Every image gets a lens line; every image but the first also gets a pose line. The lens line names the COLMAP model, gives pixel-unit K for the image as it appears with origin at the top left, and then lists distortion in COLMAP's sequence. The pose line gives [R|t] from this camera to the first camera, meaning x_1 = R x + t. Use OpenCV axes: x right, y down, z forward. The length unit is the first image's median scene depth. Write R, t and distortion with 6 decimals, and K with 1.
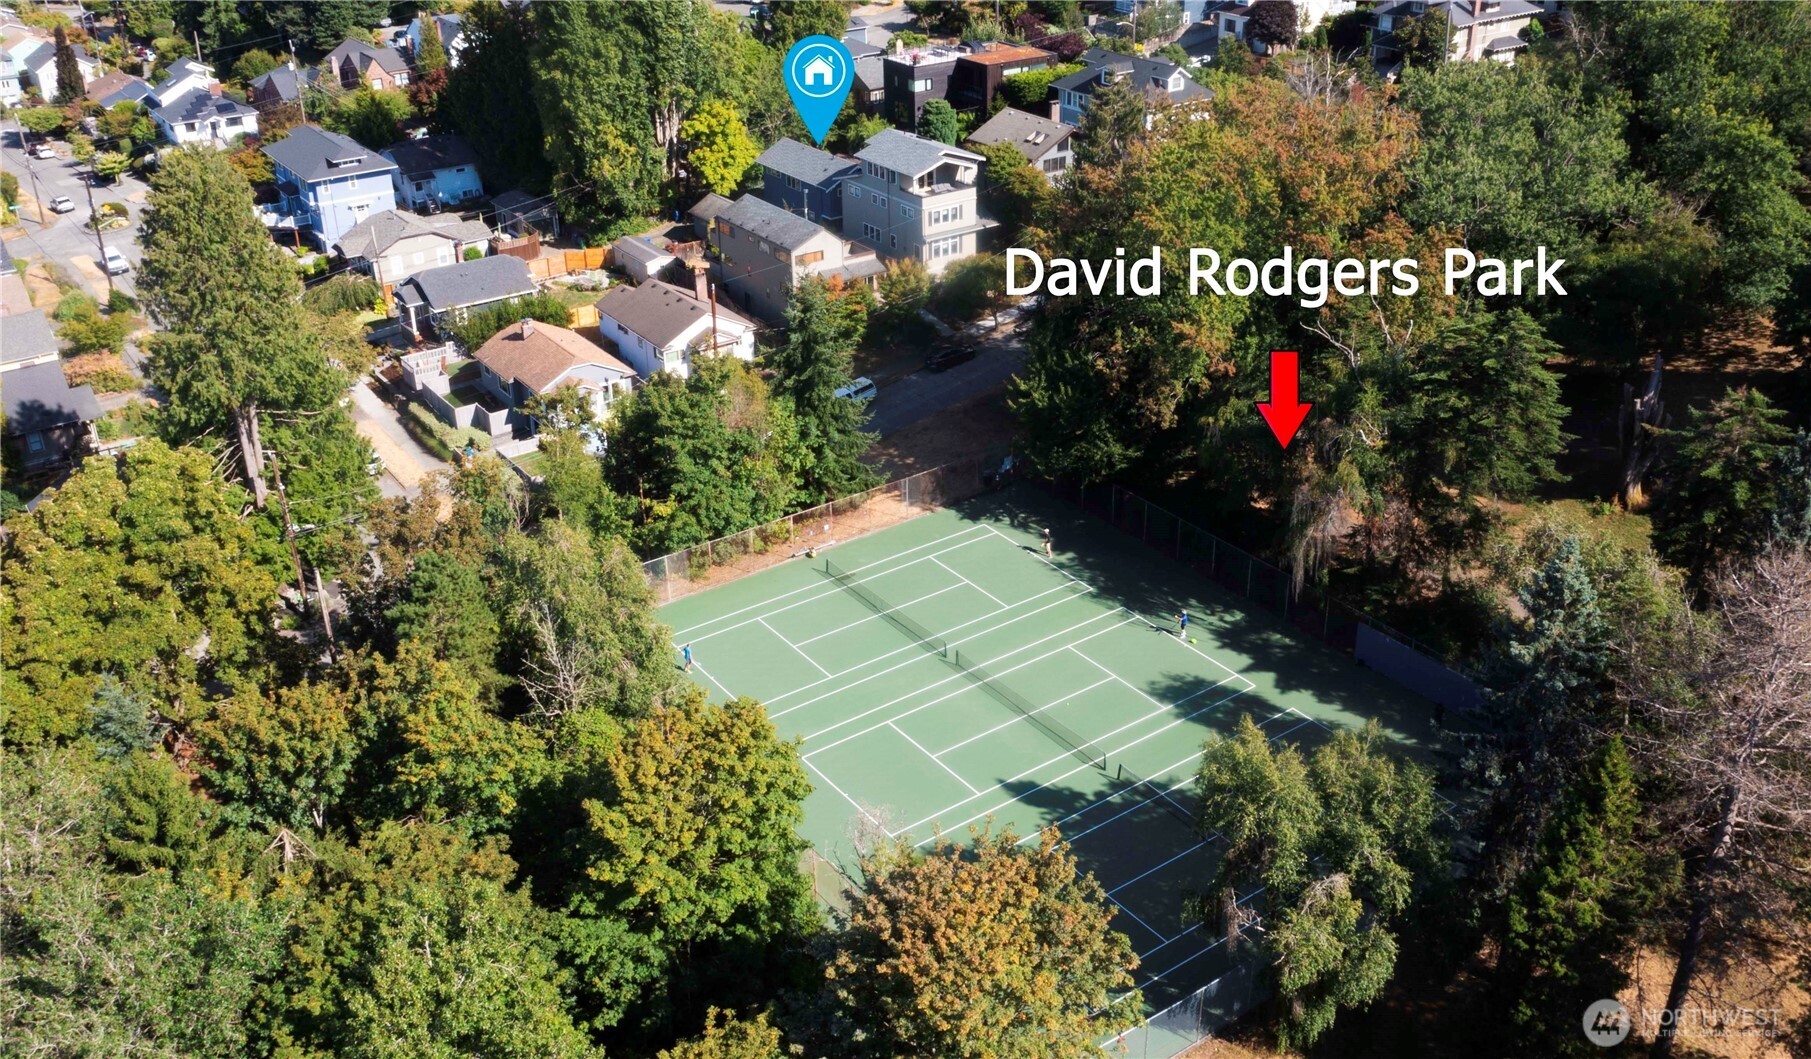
lens RADIAL K [[1718.7, 0, 905.9], [0, 1718.7, 462.5], [0, 0, 1]] dist [-0.097018, 0.185760]
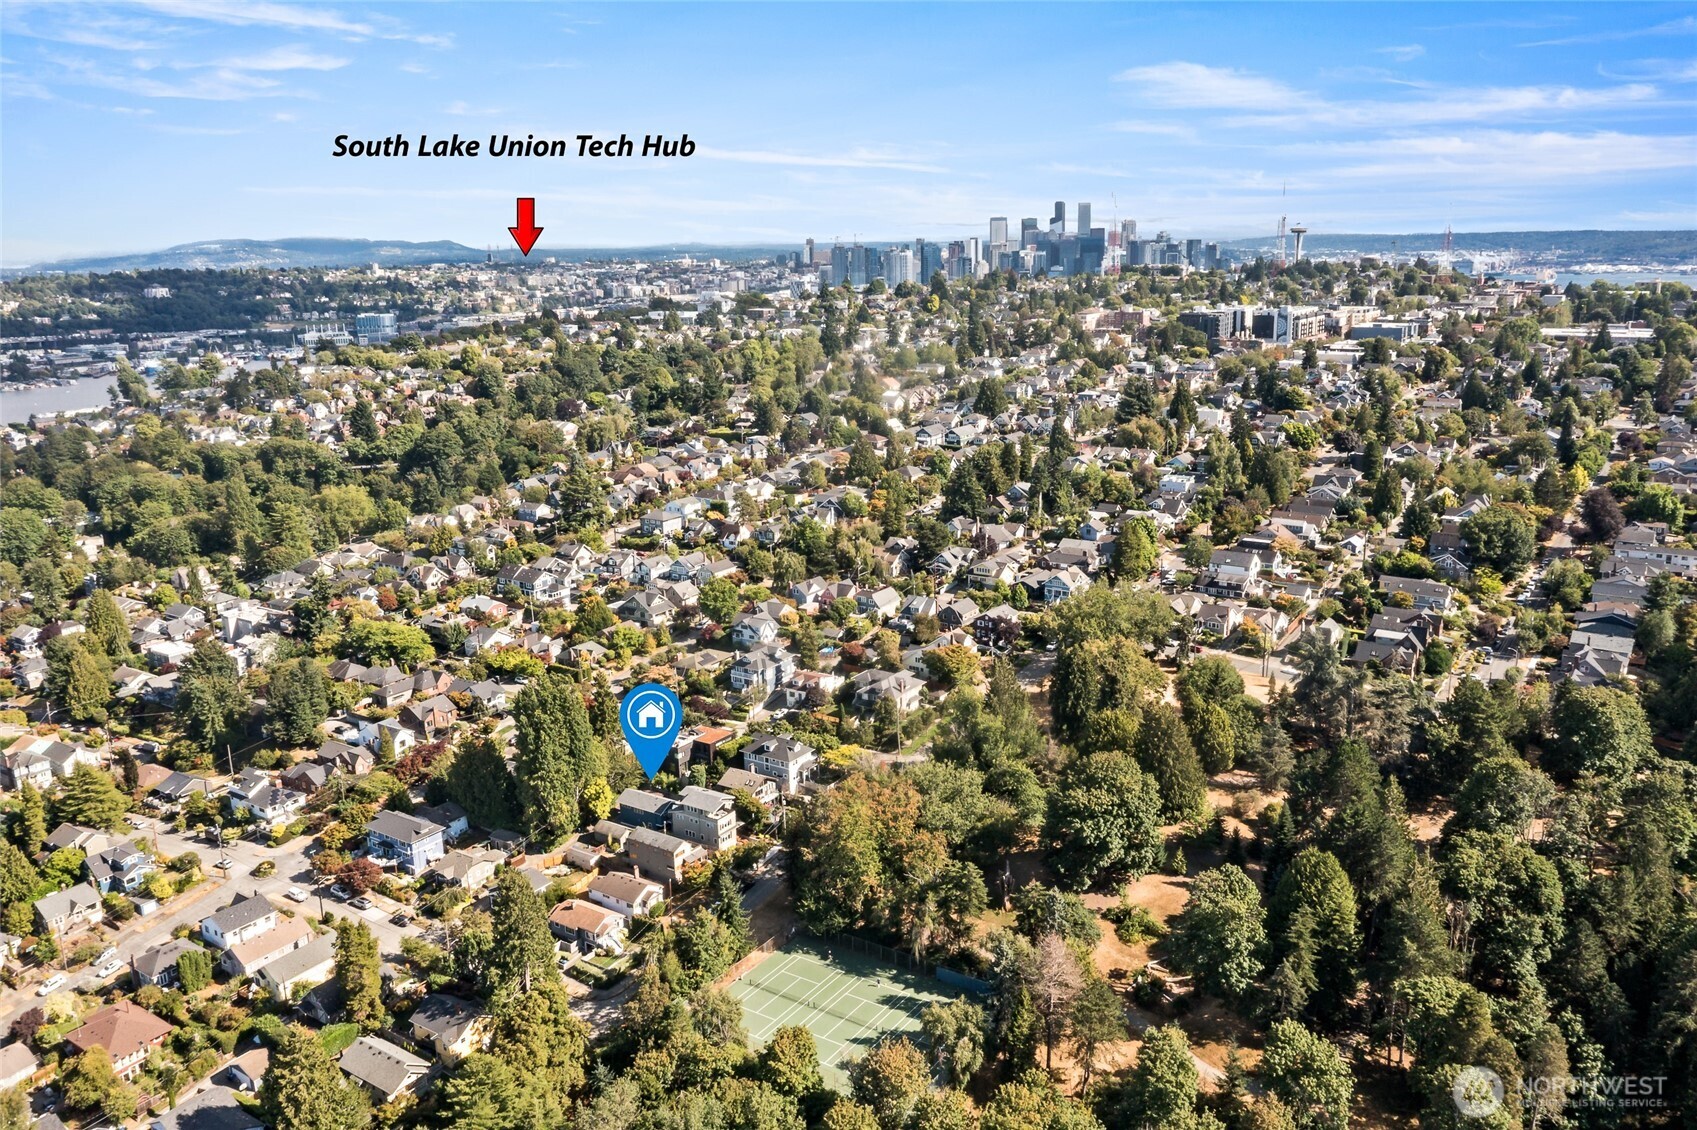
lens RADIAL K [[1326.6, 0, 848.5], [0, 1326.6, 565.0], [0, 0, 1]] dist [-0.014969, -0.001720]
pose [[0.937038, -0.093548, 0.336466, -0.581328], [0.159439, 0.971781, -0.173842, -0.206334], [-0.310708, 0.216542, 0.925511, -1.244146]]
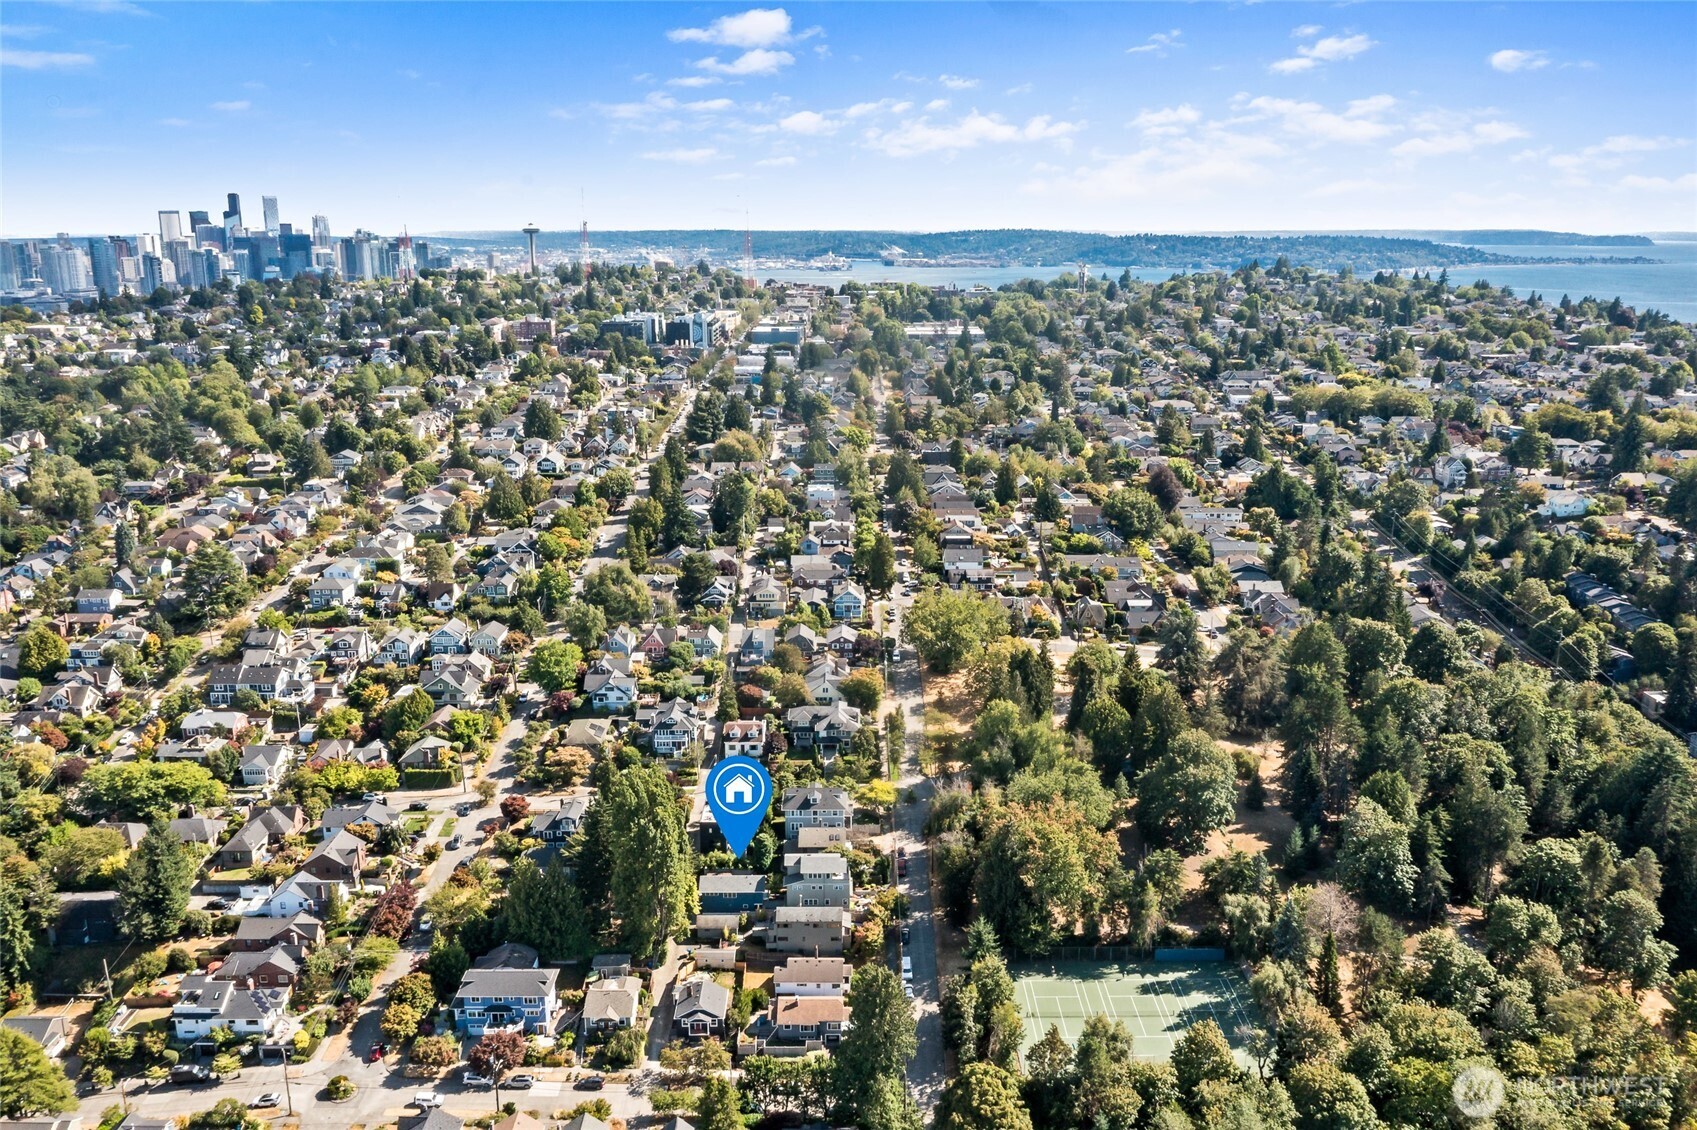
lens RADIAL K [[1413.3, 0, 848.5], [0, 1413.3, 565.0], [0, 0, 1]] dist [-0.014509, -0.007076]
pose [[0.571966, -0.184847, 0.799179, -2.043436], [0.345628, 0.937878, -0.030435, -0.699740], [-0.743907, 0.293626, 0.600322, -0.363737]]
